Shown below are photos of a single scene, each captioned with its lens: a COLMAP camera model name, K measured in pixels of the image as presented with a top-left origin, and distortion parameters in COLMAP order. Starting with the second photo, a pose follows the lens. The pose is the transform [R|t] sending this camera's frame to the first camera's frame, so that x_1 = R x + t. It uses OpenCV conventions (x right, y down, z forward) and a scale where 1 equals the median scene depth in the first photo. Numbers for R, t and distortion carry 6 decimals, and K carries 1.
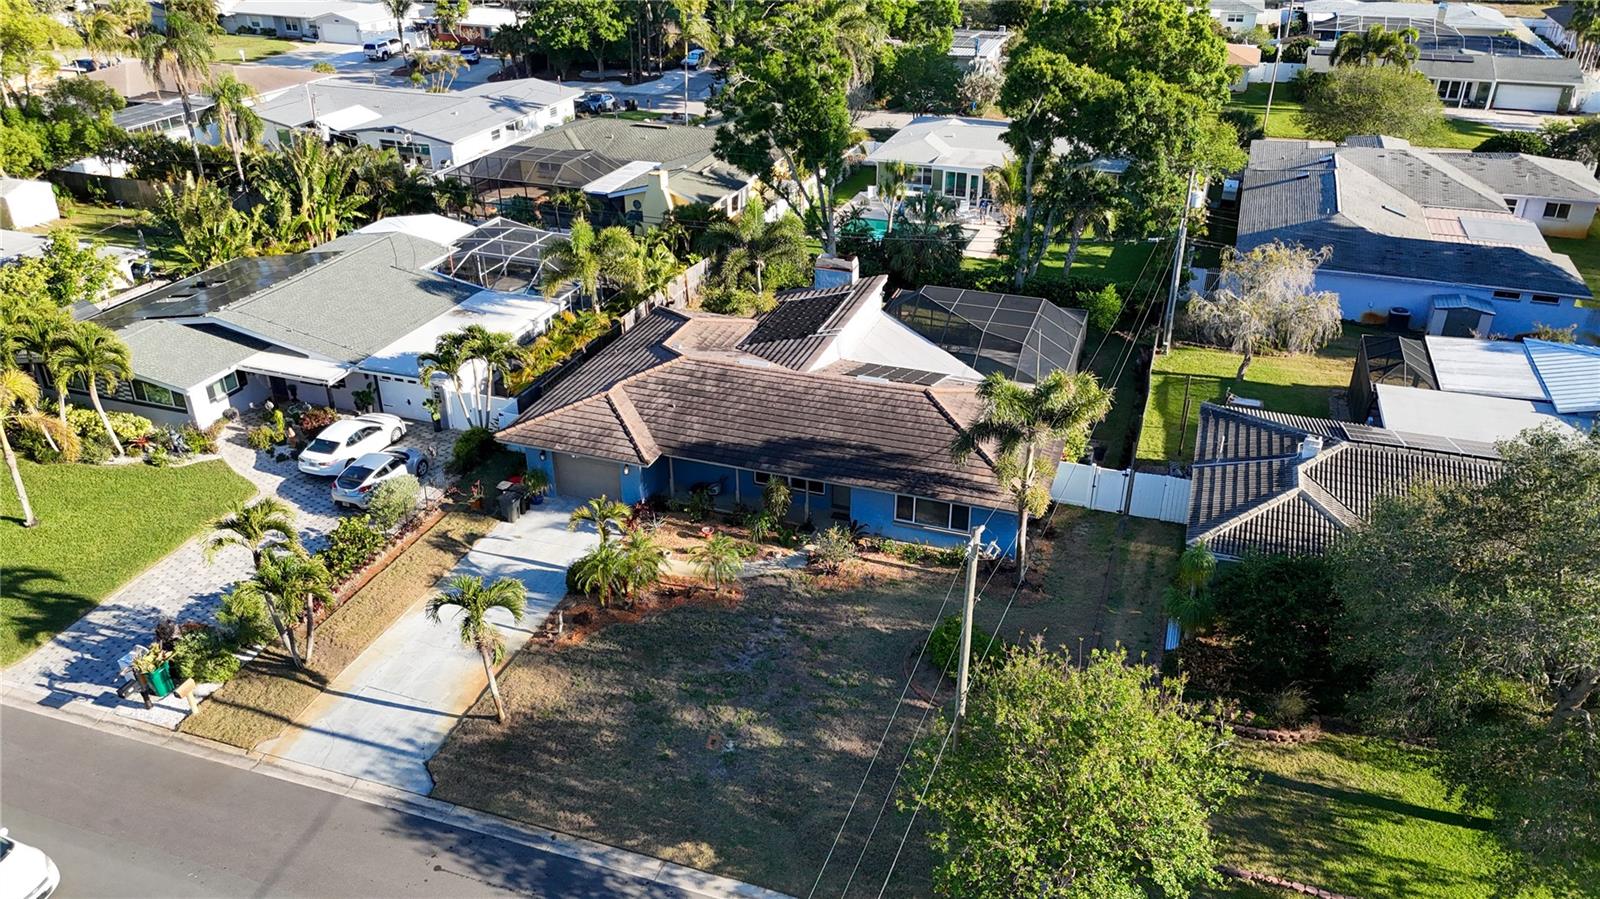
lens RADIAL K [[1172.7, 0, 798.1], [0, 1172.7, 457.9], [0, 0, 1]] dist [0.077713, -0.105876]
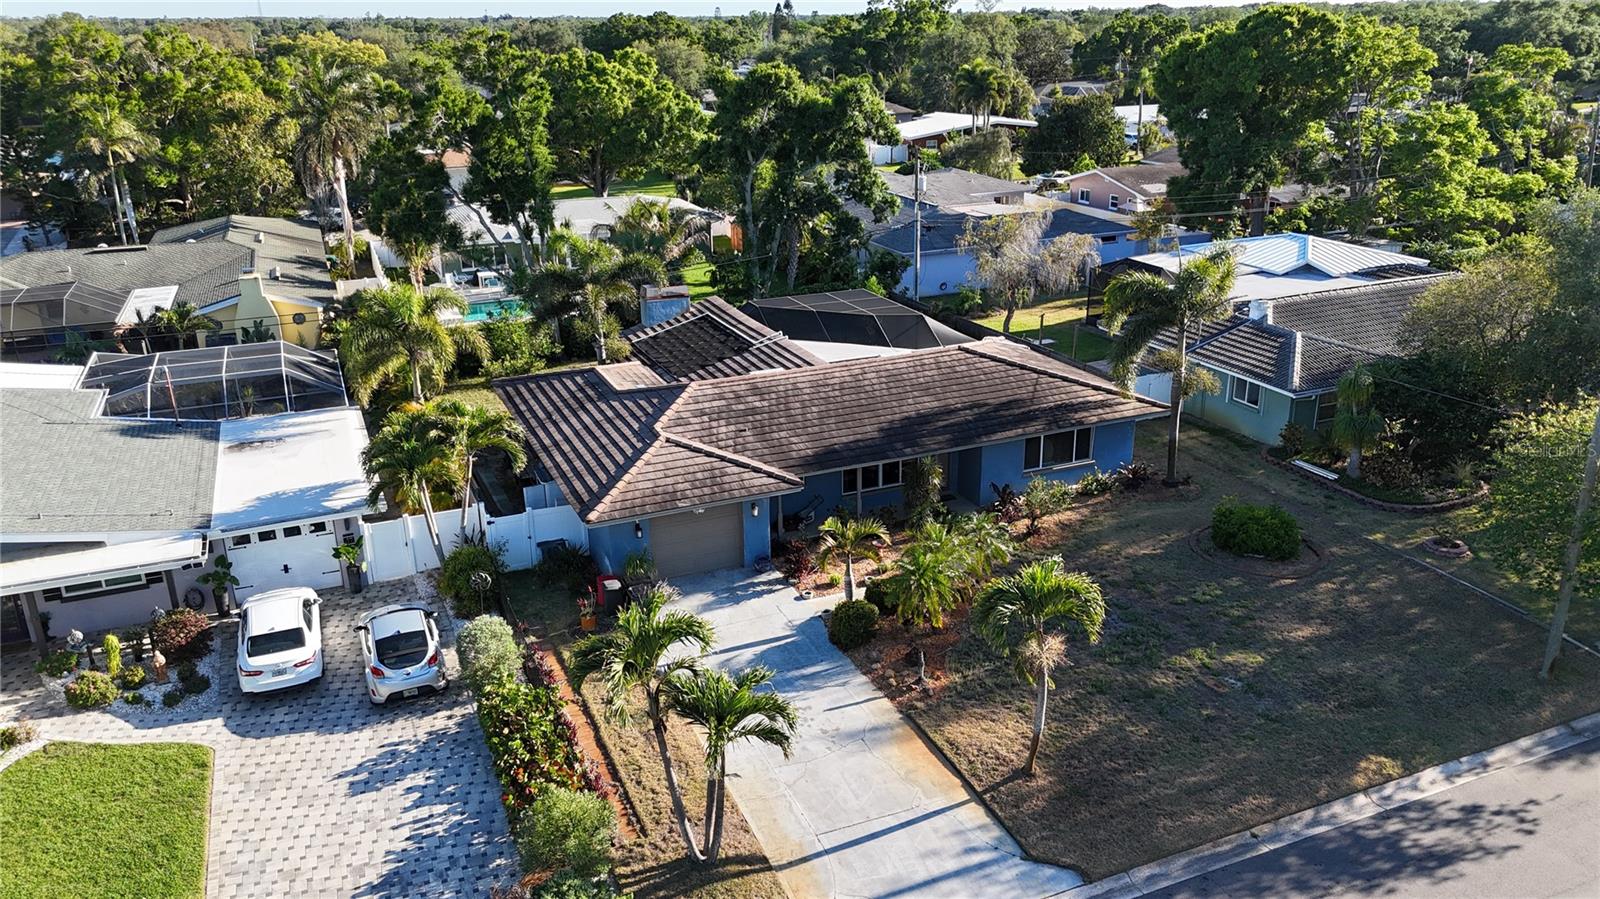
lens RADIAL K [[1172.7, 0, 798.1], [0, 1172.7, 457.9], [0, 0, 1]] dist [0.077713, -0.105876]
pose [[0.736674, -0.244412, 0.630535, -0.605436], [0.330659, 0.943526, -0.020584, 0.002630], [-0.589895, 0.223656, 0.775888, 0.365229]]
